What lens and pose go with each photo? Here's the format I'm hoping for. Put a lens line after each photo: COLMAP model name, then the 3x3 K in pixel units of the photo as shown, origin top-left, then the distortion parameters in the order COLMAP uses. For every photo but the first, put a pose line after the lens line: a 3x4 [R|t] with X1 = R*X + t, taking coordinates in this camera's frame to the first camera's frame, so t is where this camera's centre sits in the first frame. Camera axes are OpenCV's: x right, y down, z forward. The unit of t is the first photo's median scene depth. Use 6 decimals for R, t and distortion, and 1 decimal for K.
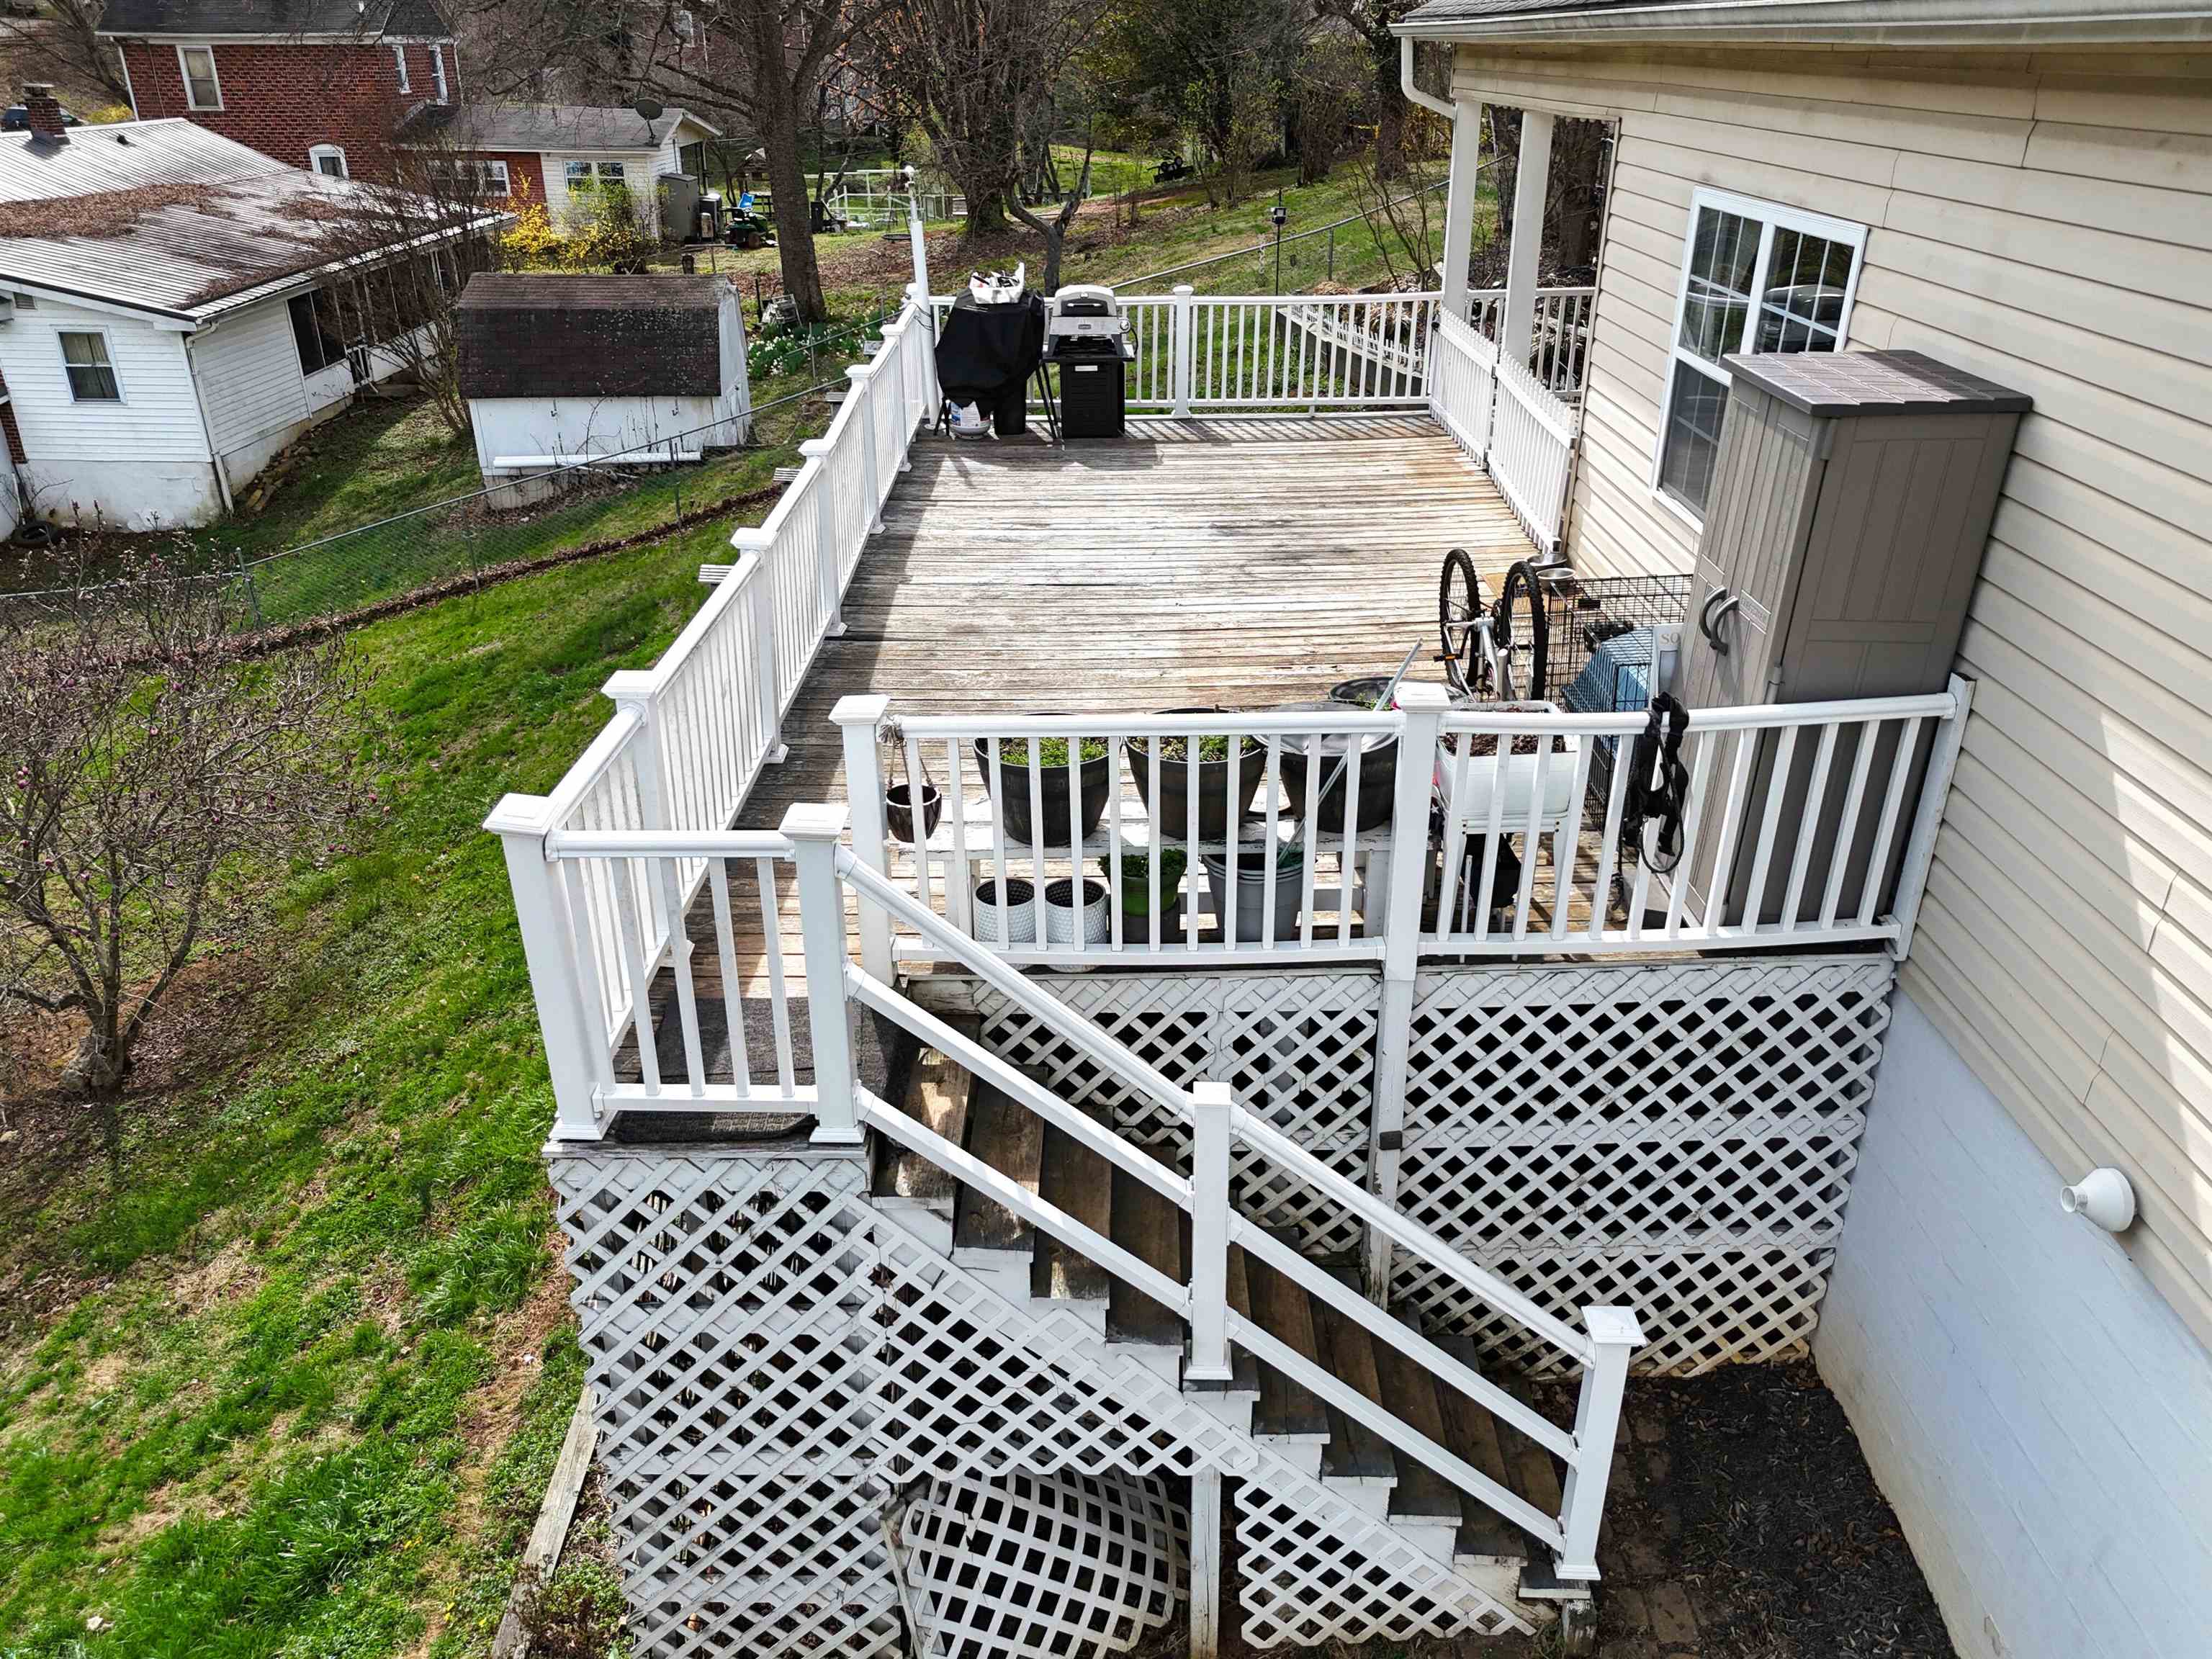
lens RADIAL K [[1624.2, 0, 1109.7], [0, 1624.2, 825.1], [0, 0, 1]] dist [0.075139, -0.075563]
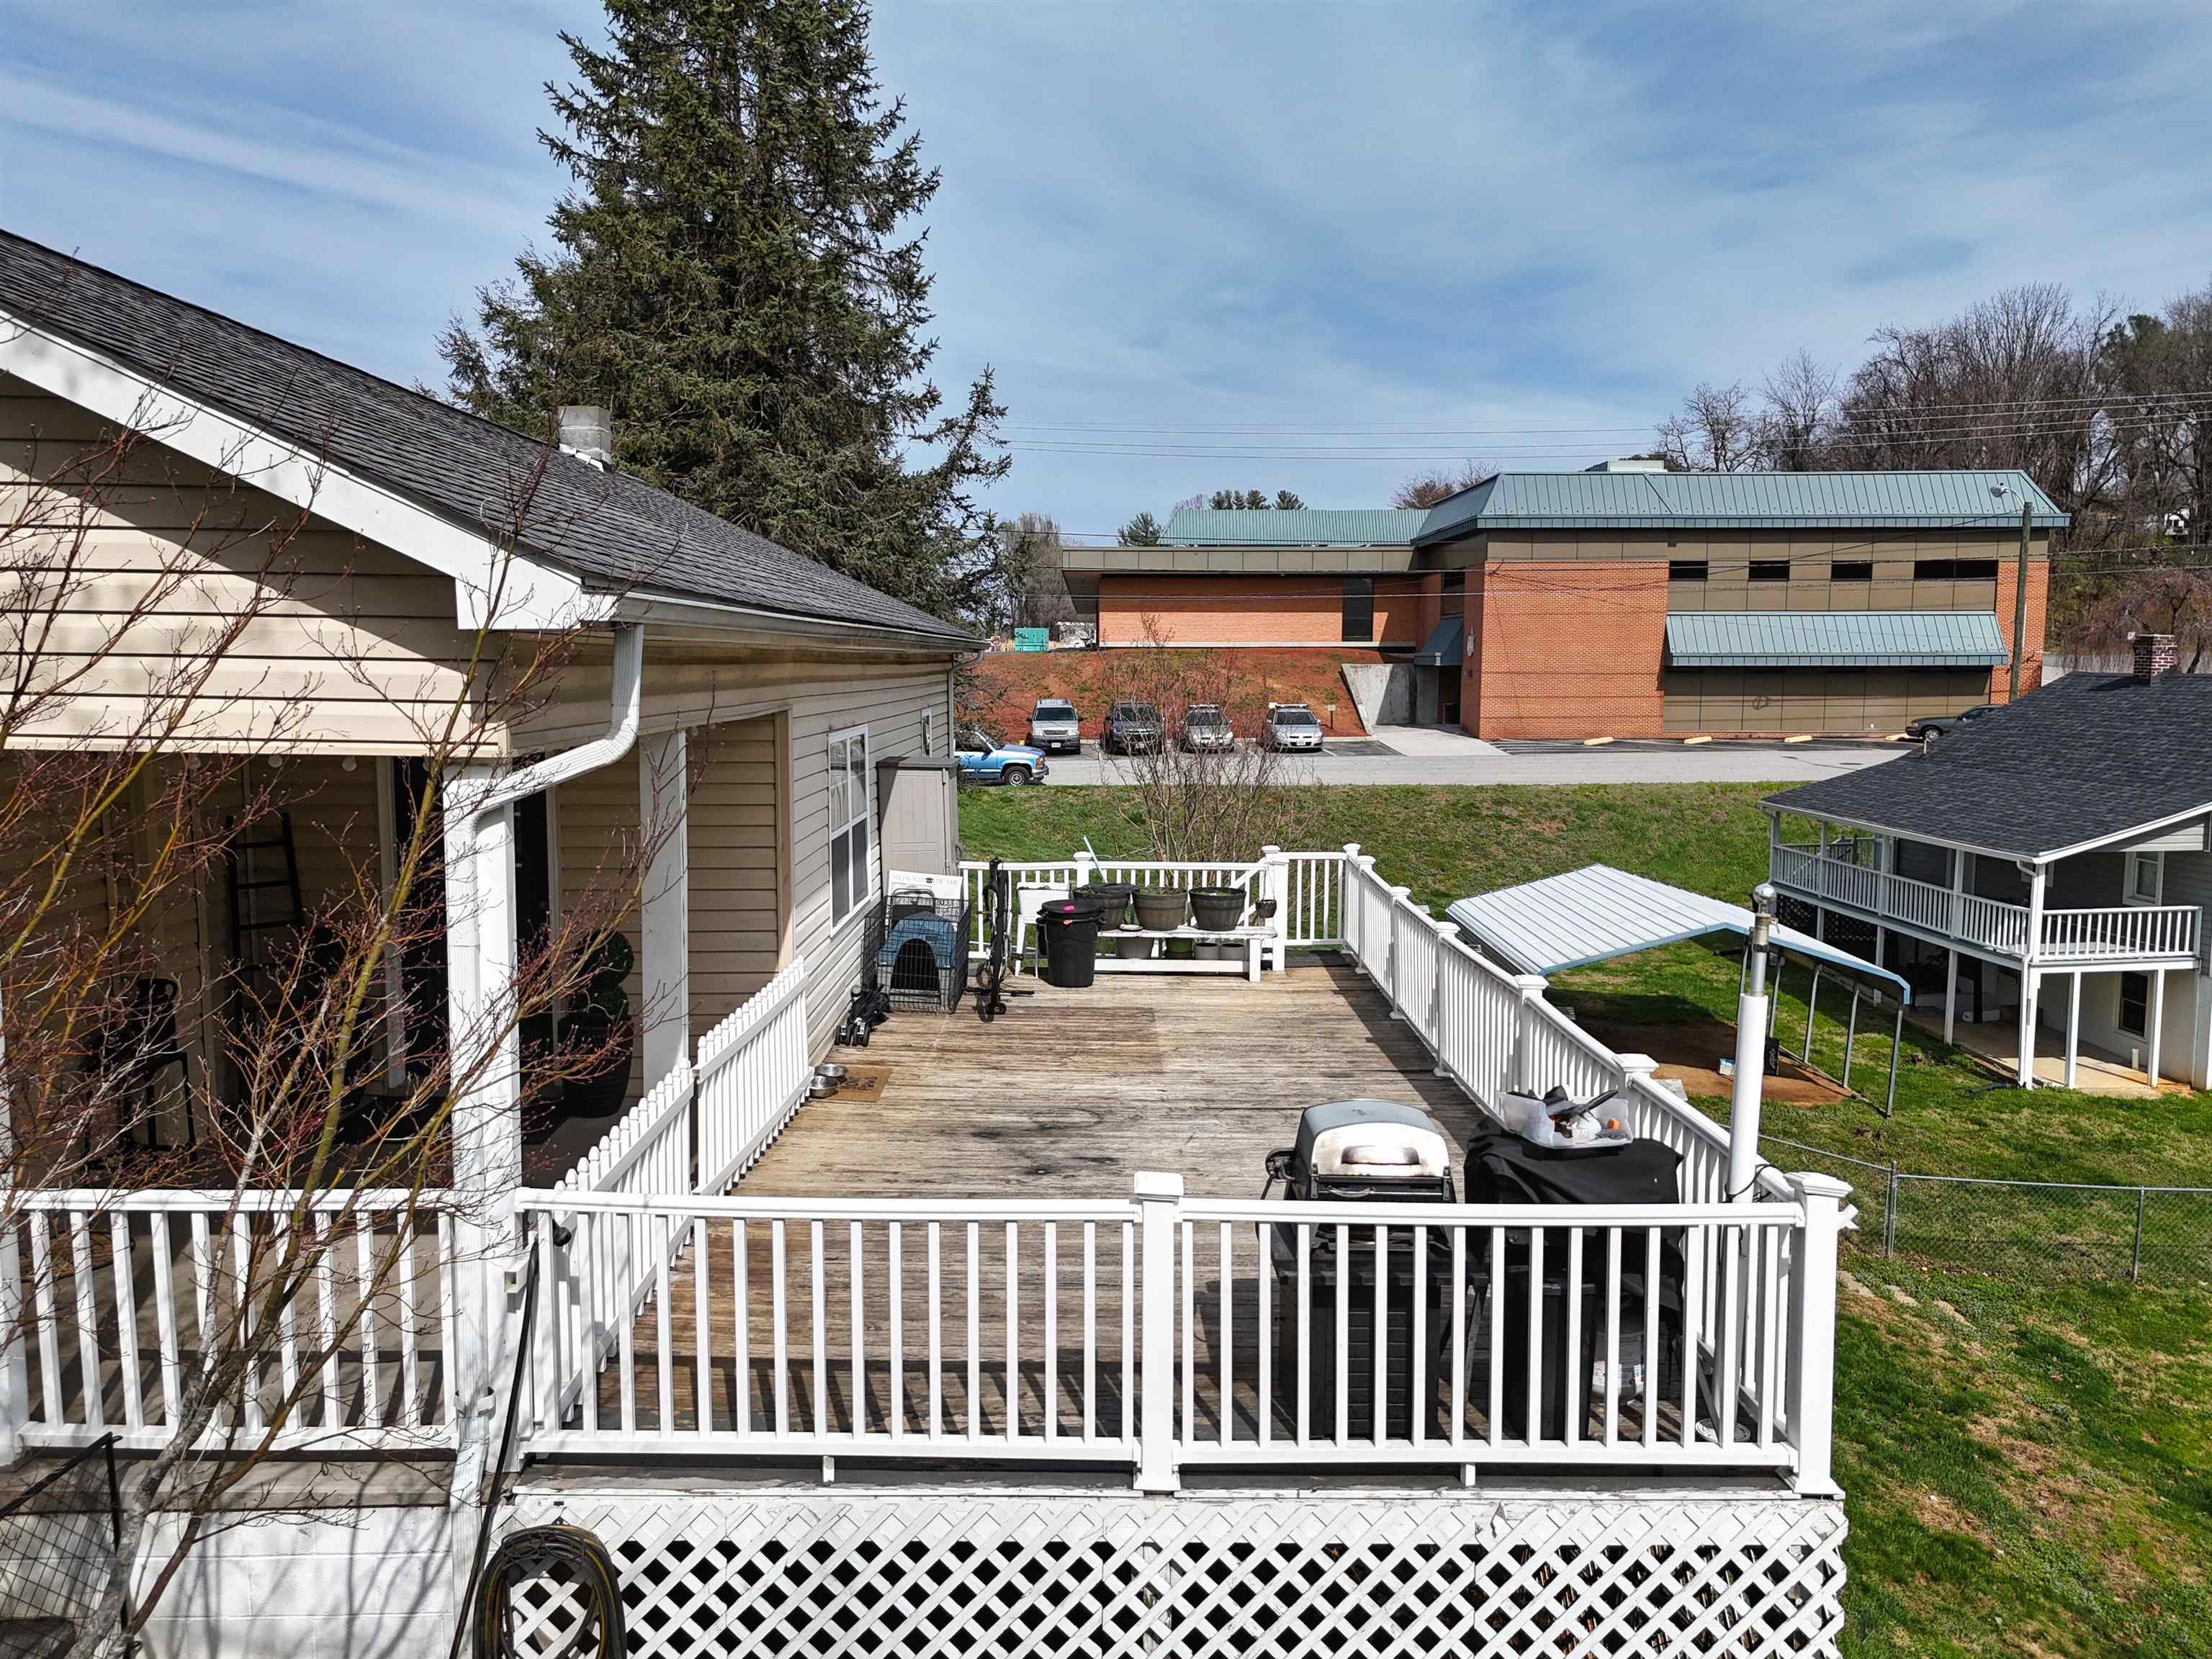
lens RADIAL K [[1624.2, 0, 1109.7], [0, 1624.2, 825.1], [0, 0, 1]] dist [0.075139, -0.075563]
pose [[-0.999984, 0.000827, -0.005669, 0.144859], [-0.002243, 0.854076, 0.520143, -1.468117], [0.005272, 0.520147, -0.854061, 3.114982]]
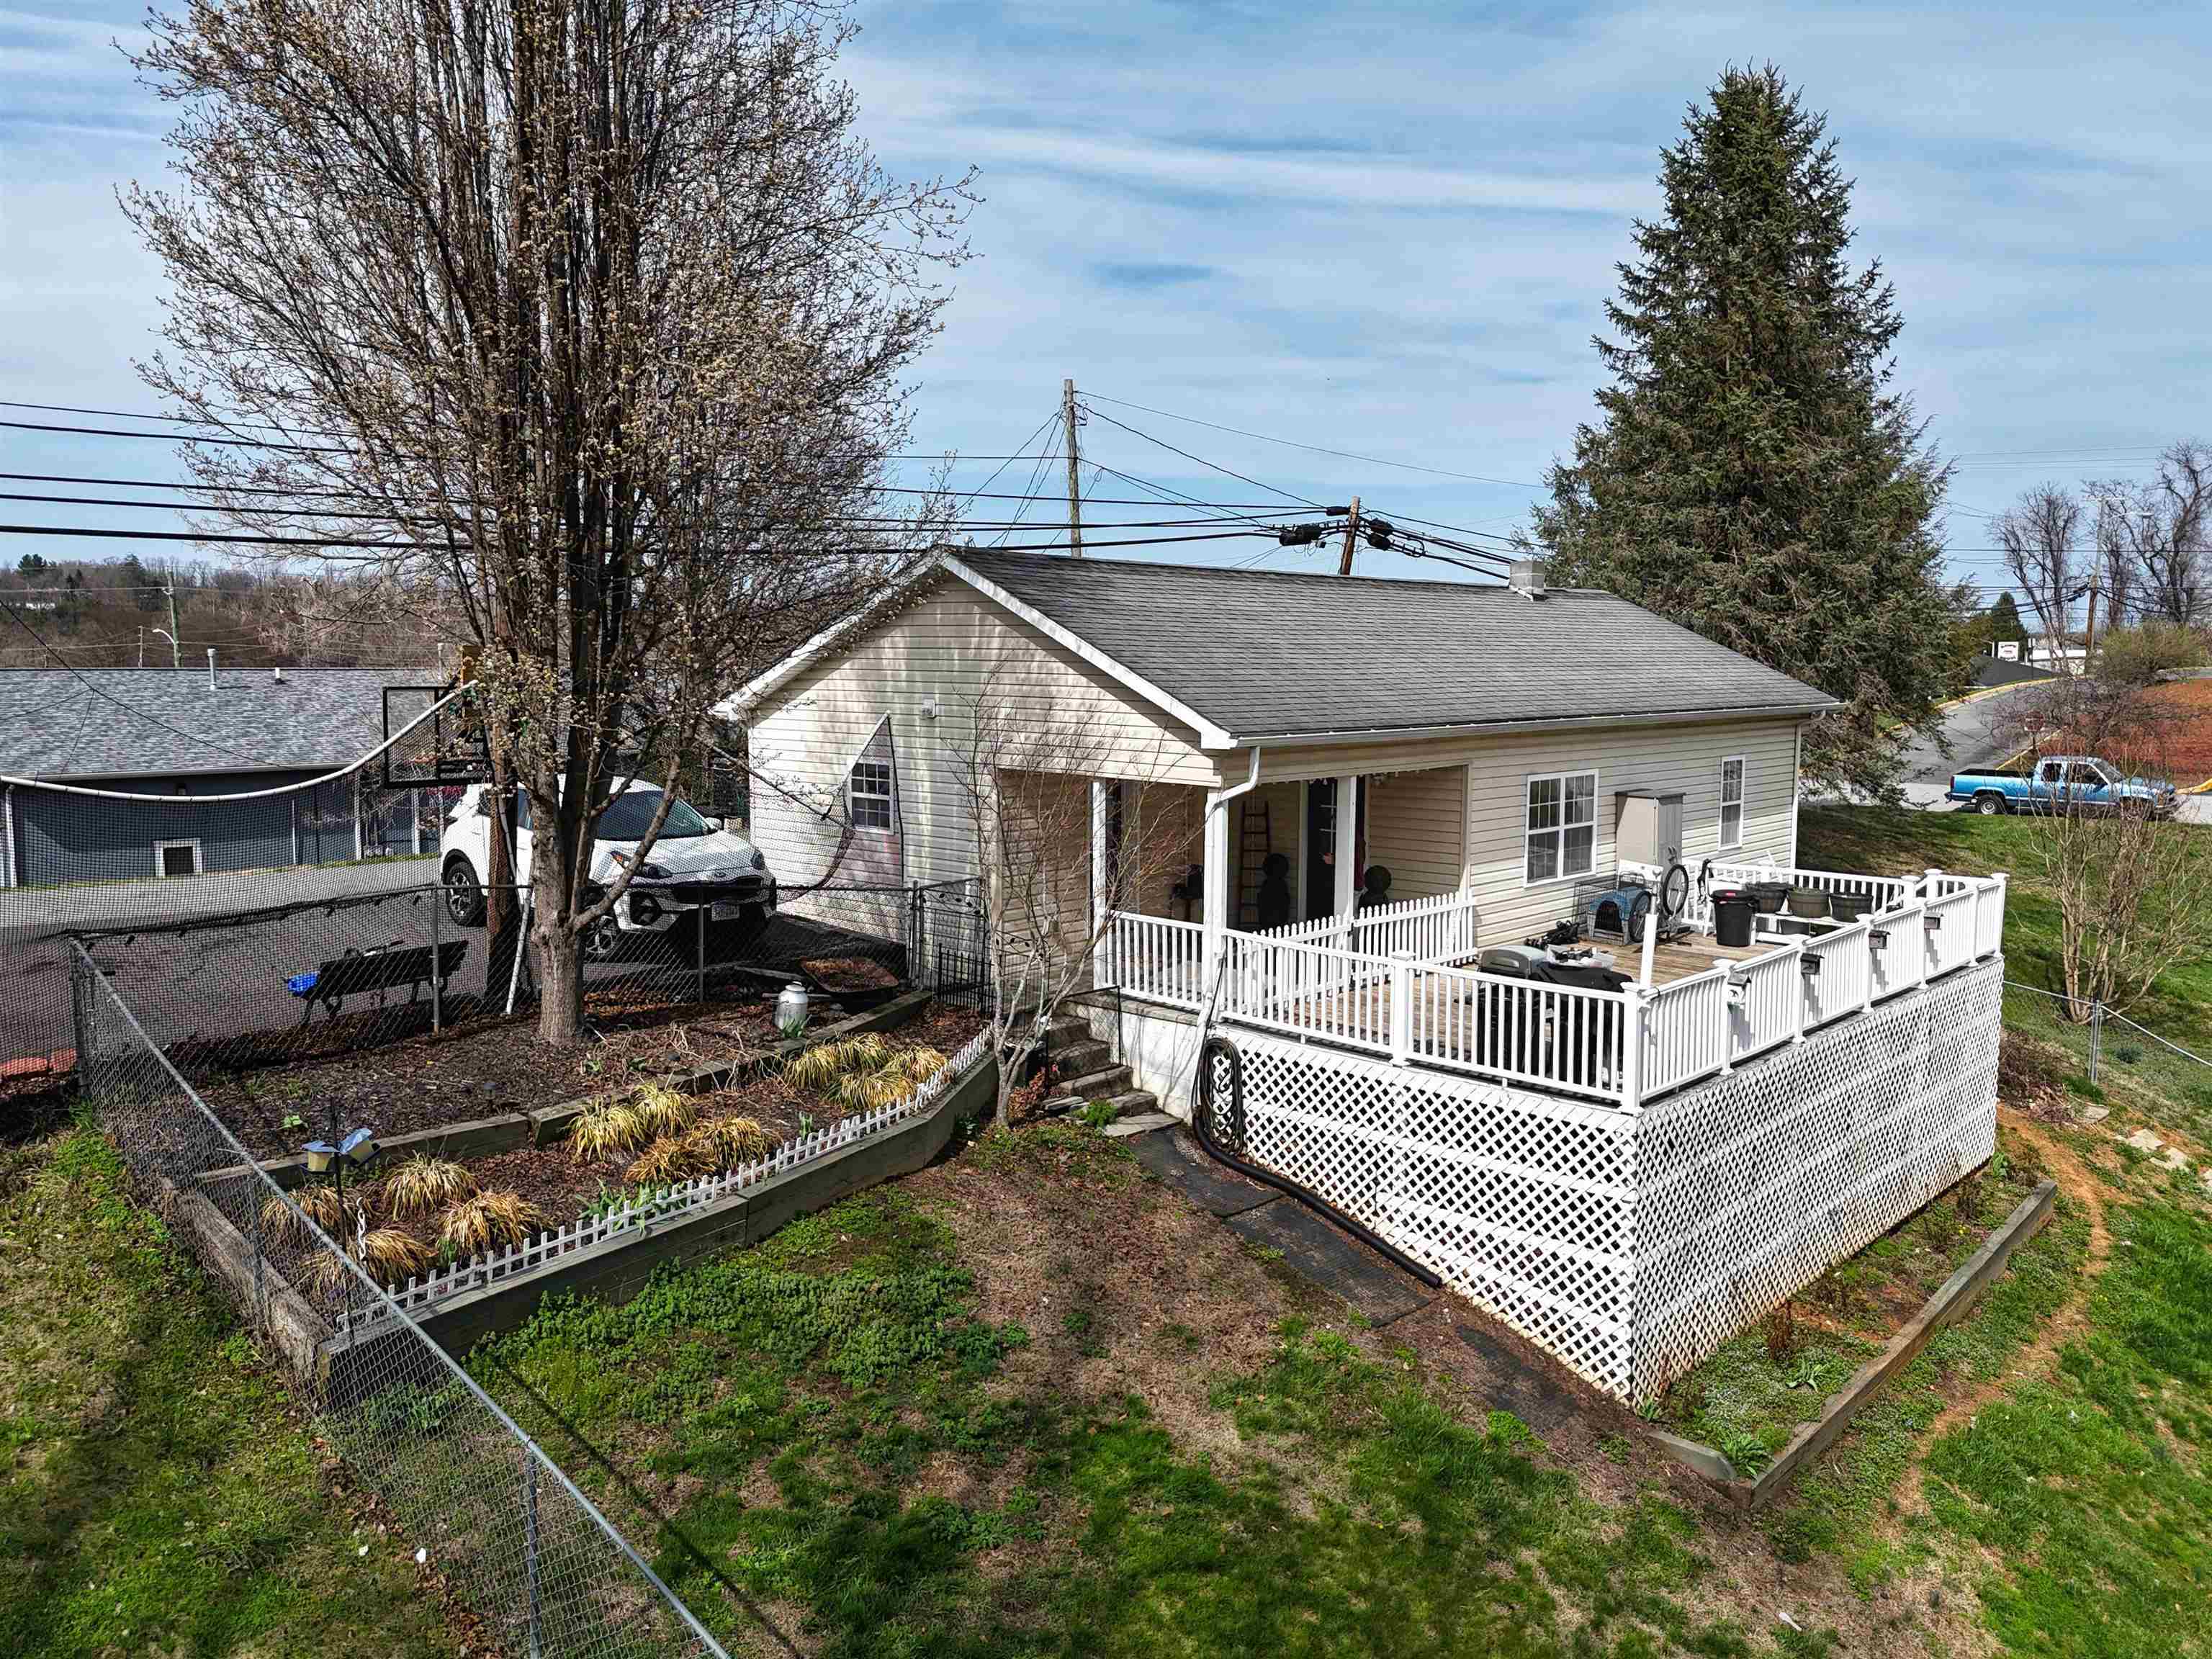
lens RADIAL K [[1624.2, 0, 1109.7], [0, 1624.2, 825.1], [0, 0, 1]] dist [0.075139, -0.075563]
pose [[-0.728221, -0.067835, 0.681977, -1.337218], [0.295733, 0.866575, 0.401983, -2.172972], [-0.618252, 0.494415, -0.610997, 4.212163]]
